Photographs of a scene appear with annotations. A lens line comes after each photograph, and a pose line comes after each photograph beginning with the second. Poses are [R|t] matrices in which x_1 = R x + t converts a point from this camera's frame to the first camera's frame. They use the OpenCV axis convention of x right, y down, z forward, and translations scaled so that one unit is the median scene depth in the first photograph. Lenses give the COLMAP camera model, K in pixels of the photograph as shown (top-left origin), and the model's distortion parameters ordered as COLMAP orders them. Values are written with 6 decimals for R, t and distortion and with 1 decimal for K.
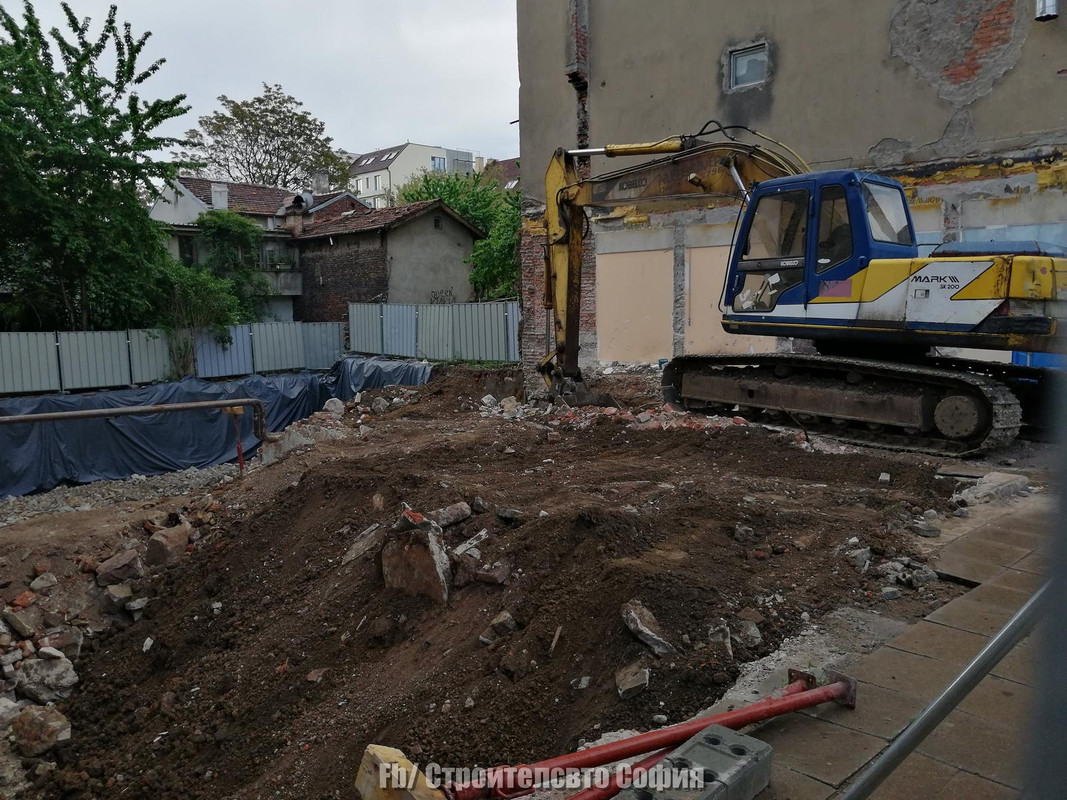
lens RADIAL K [[842.4, 0, 533.3], [0, 842.4, 399.2], [0, 0, 1]] dist [0.003795, -0.013548]
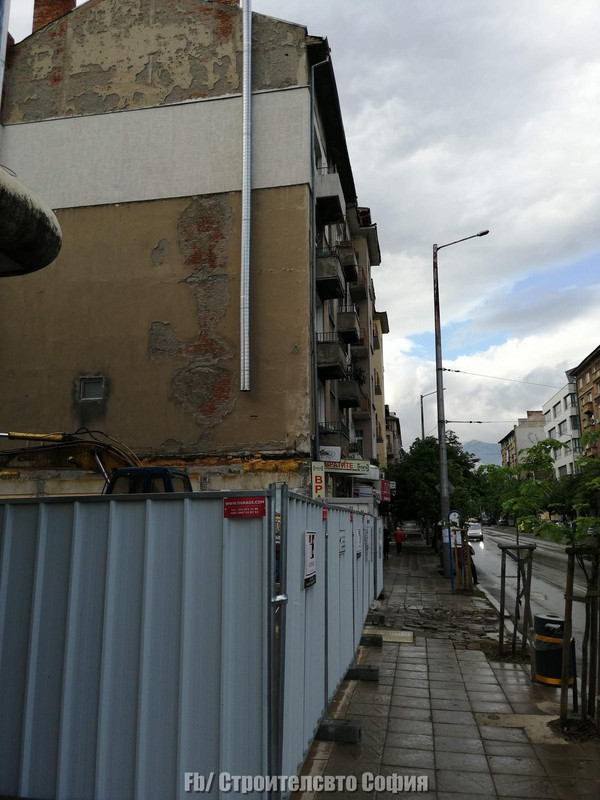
lens RADIAL K [[631.6, 0, 298.5], [0, 631.6, 399.6], [0, 0, 1]] dist [0.003795, -0.013548]
pose [[0.799345, 0.112228, 0.590299, -0.181091], [0.065743, 0.960170, -0.271572, -0.003302], [-0.597265, 0.255888, 0.760129, -0.231249]]
